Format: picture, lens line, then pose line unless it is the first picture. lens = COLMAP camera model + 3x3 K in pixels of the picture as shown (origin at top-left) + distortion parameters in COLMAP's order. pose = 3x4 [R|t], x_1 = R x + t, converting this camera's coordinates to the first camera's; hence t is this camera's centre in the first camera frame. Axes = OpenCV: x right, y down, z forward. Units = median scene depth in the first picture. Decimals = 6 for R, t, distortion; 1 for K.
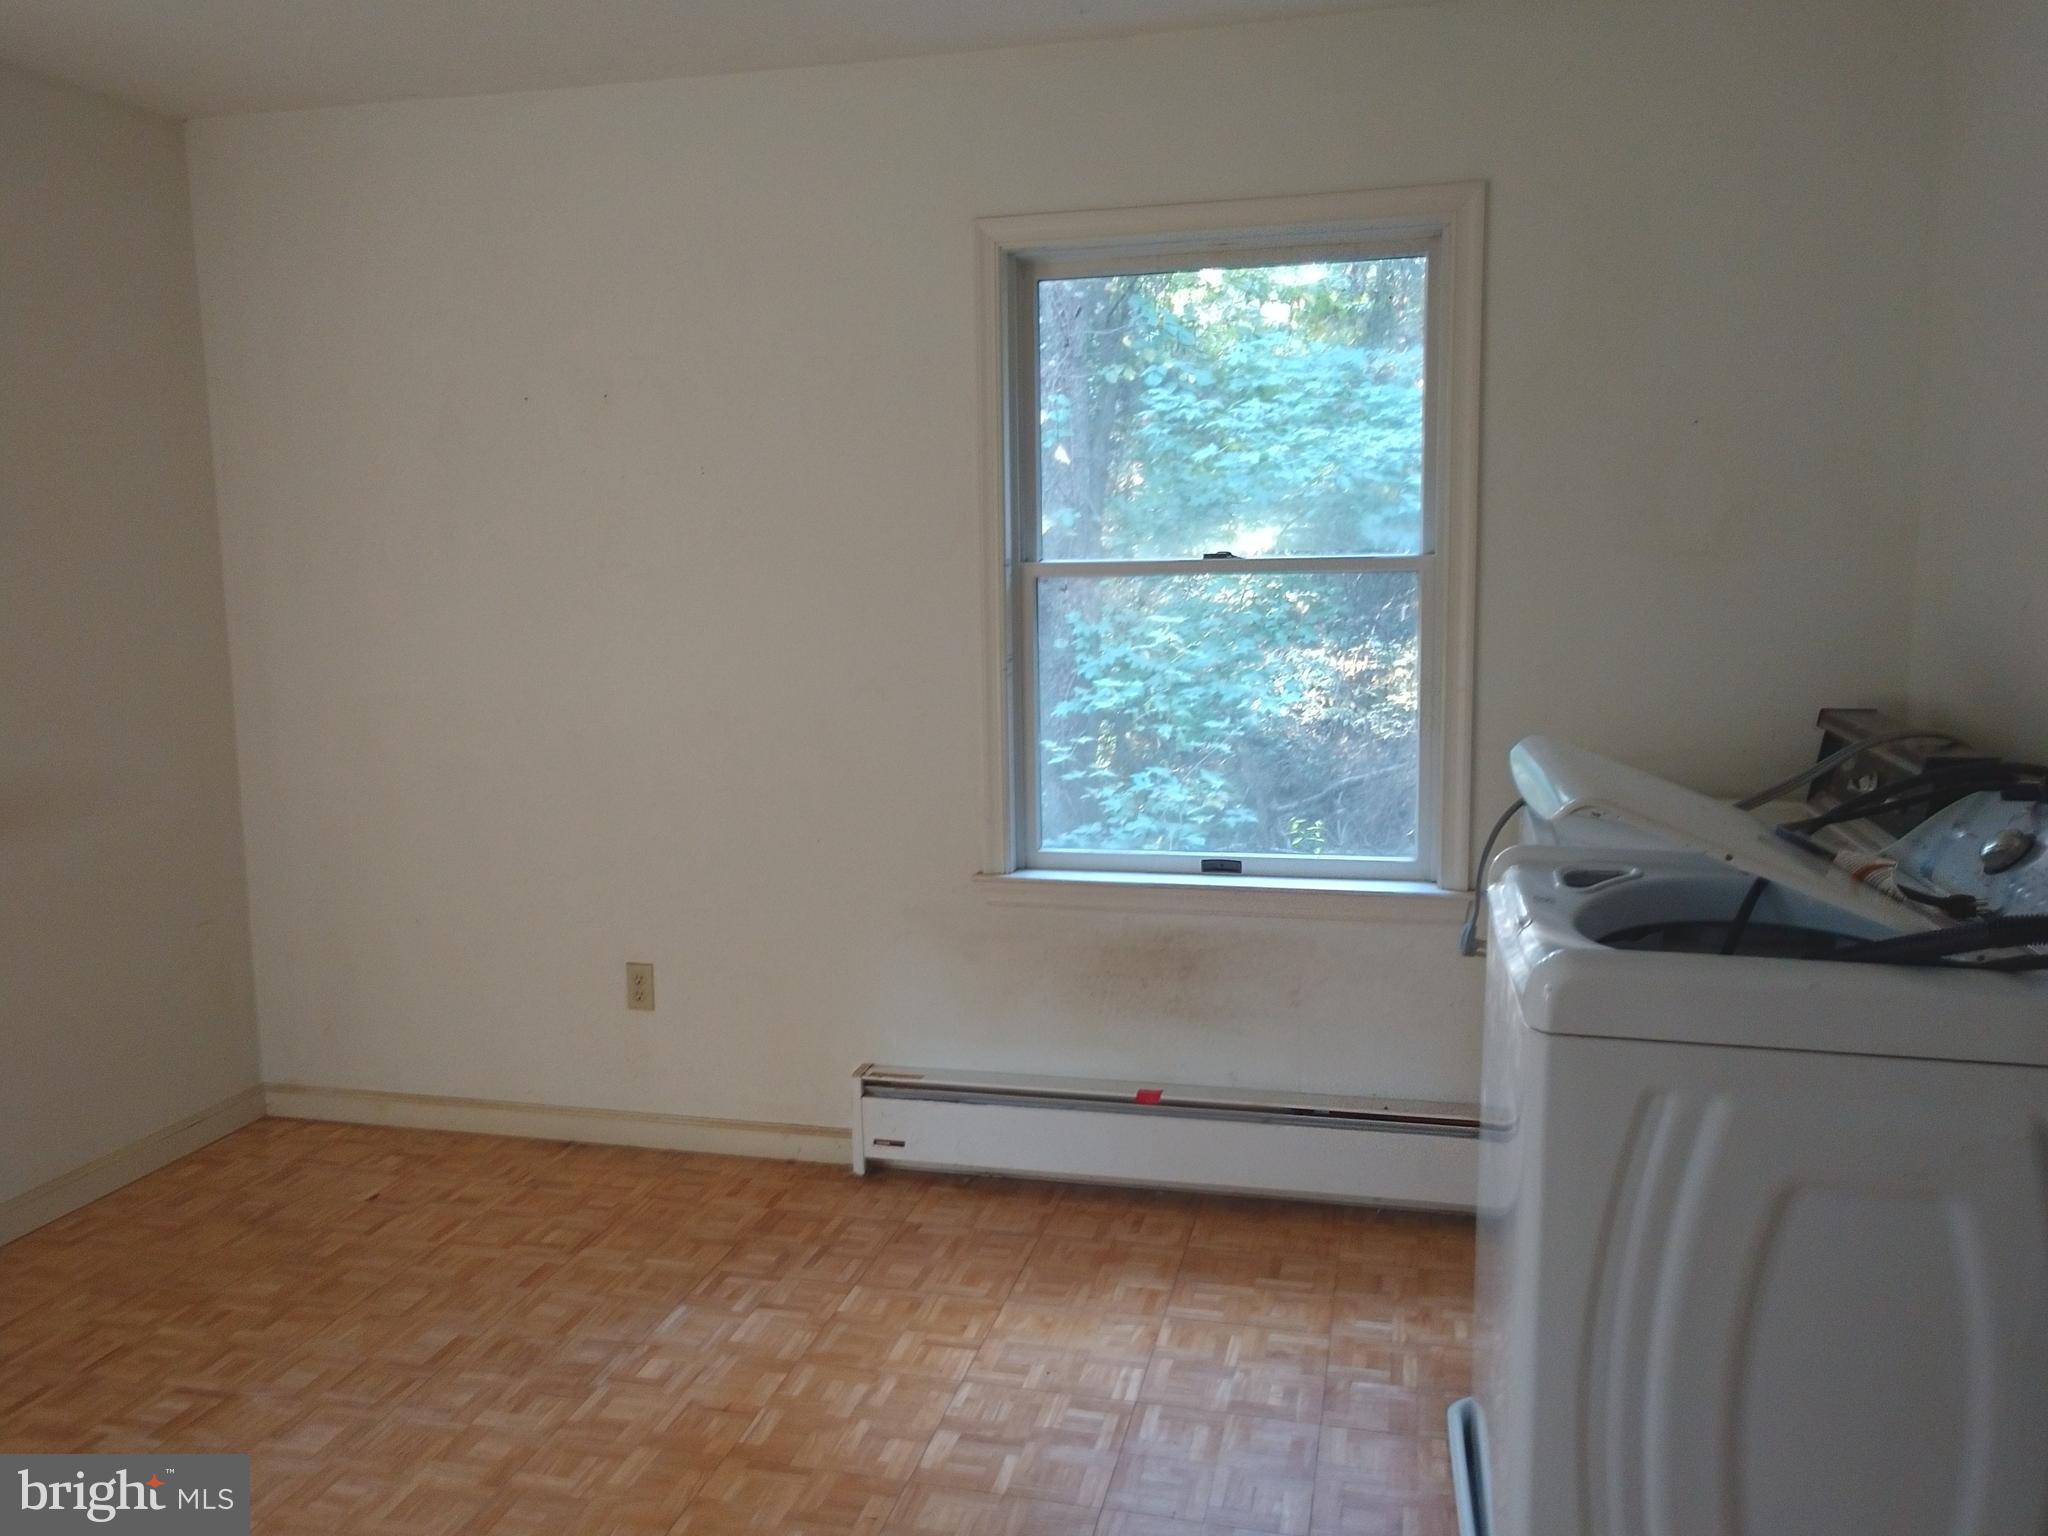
lens RADIAL K [[1559.8, 0, 1017.2], [0, 1559.8, 776.4], [0, 0, 1]] dist [0.034209, -0.021204]
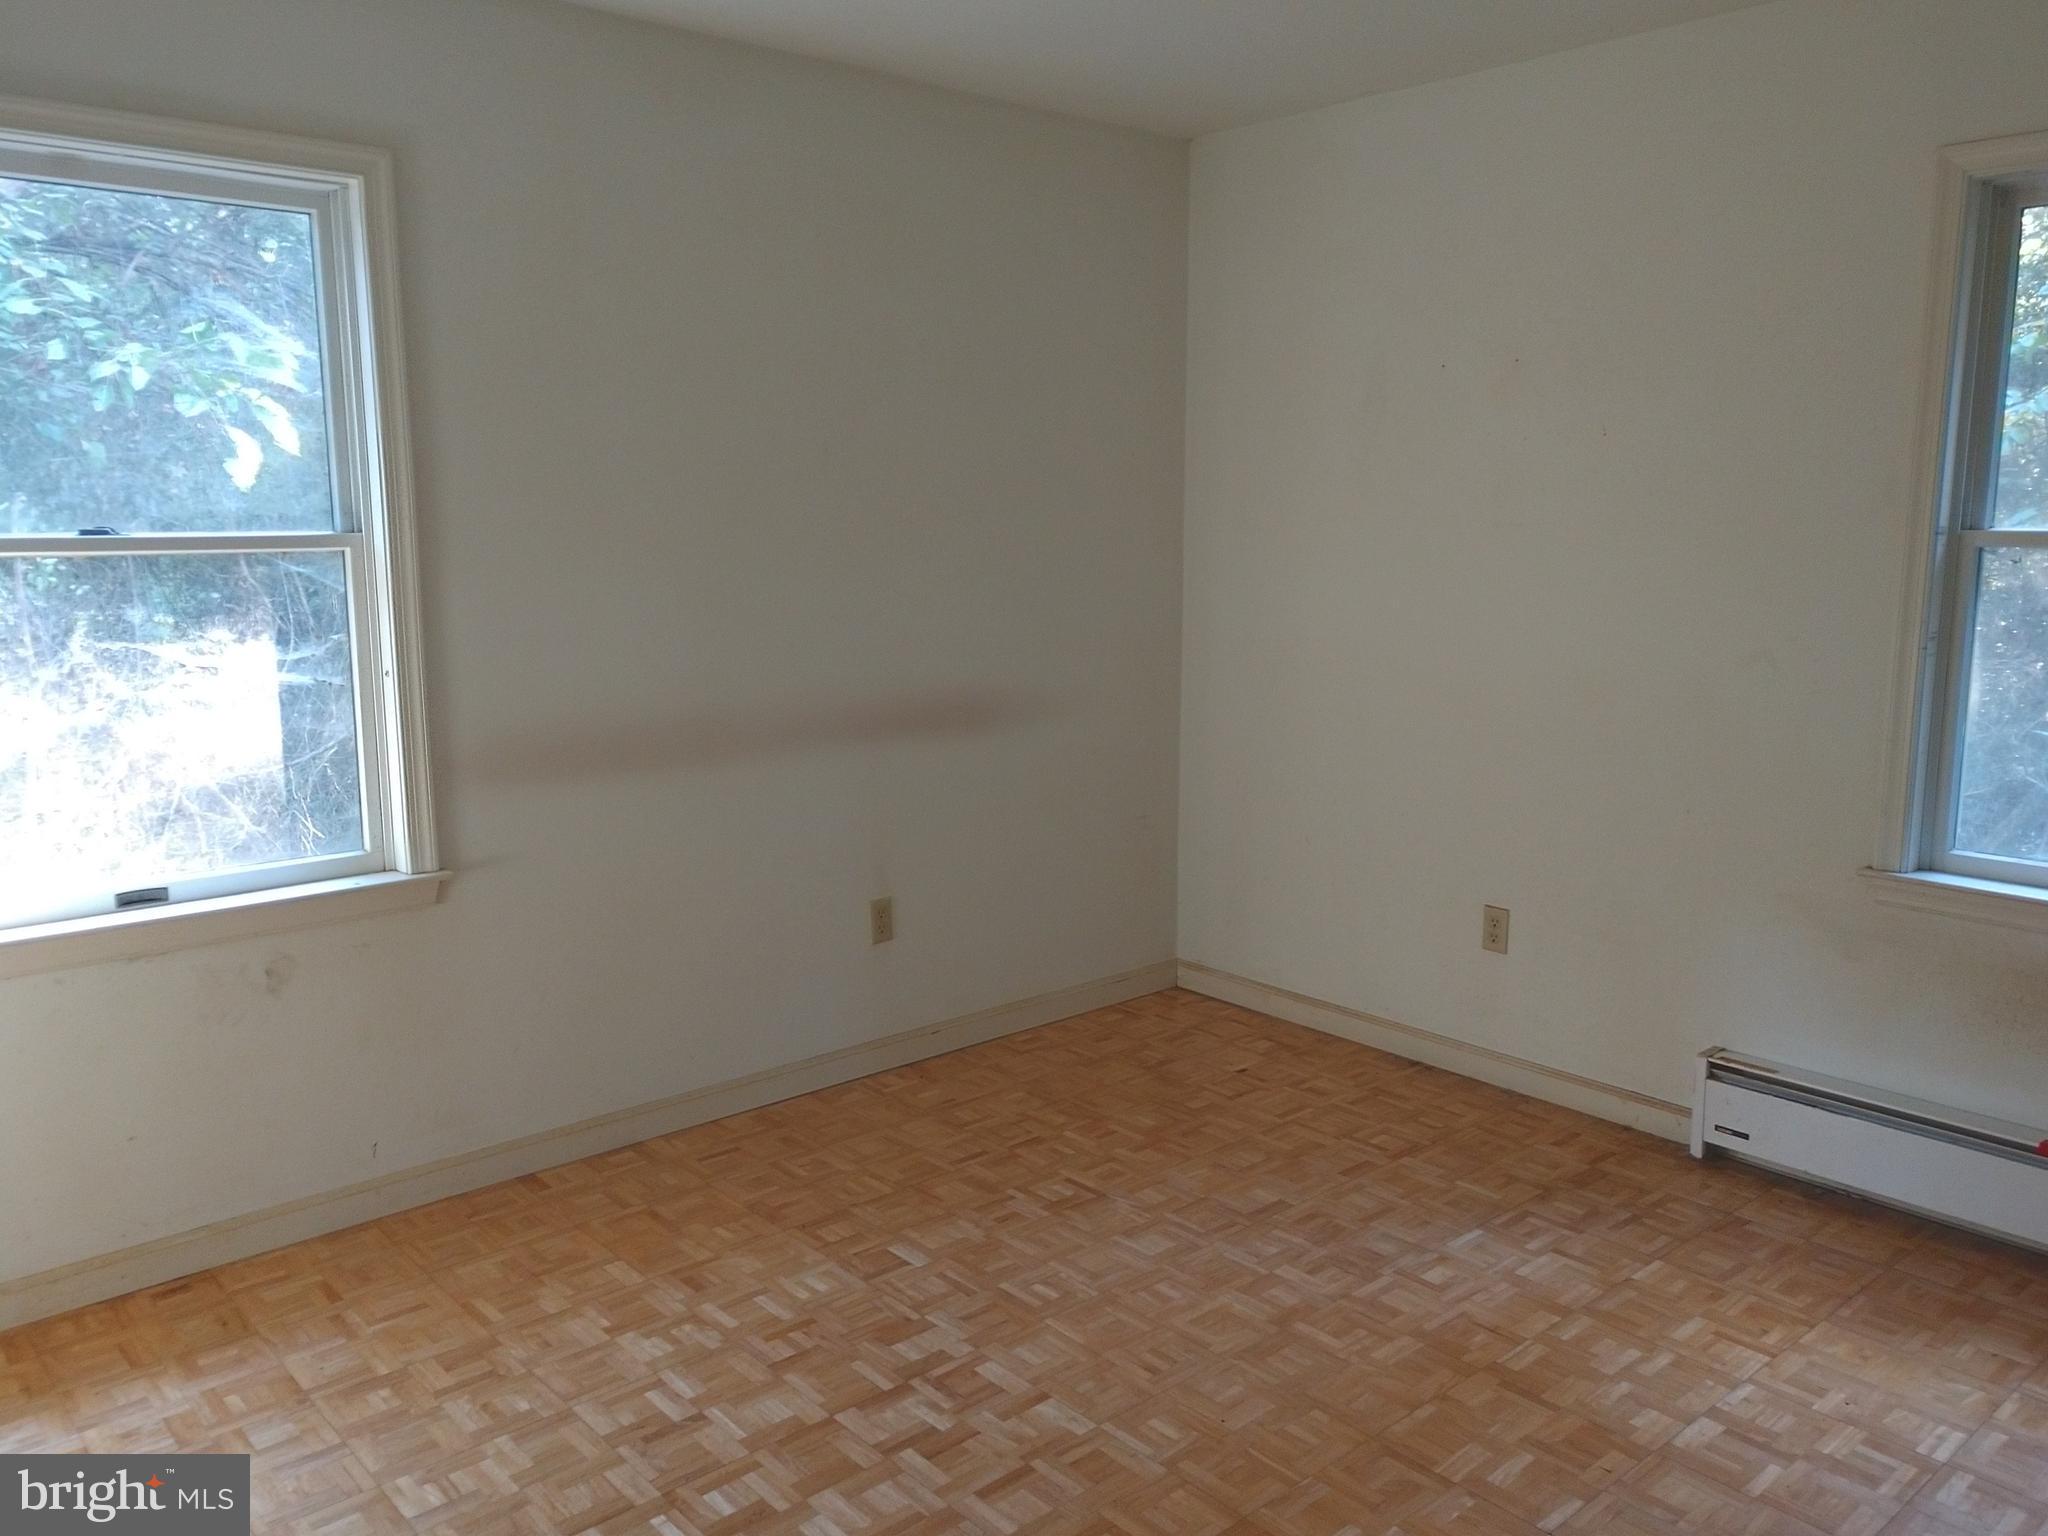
lens RADIAL K [[1559.8, 0, 1031.0], [0, 1559.8, 767.5], [0, 0, 1]] dist [0.034209, -0.021204]
pose [[0.823673, 0.102834, -0.557663, 0.096803], [-0.084104, 0.994697, 0.059200, -0.012152], [0.560793, -0.001860, 0.827954, -0.052511]]
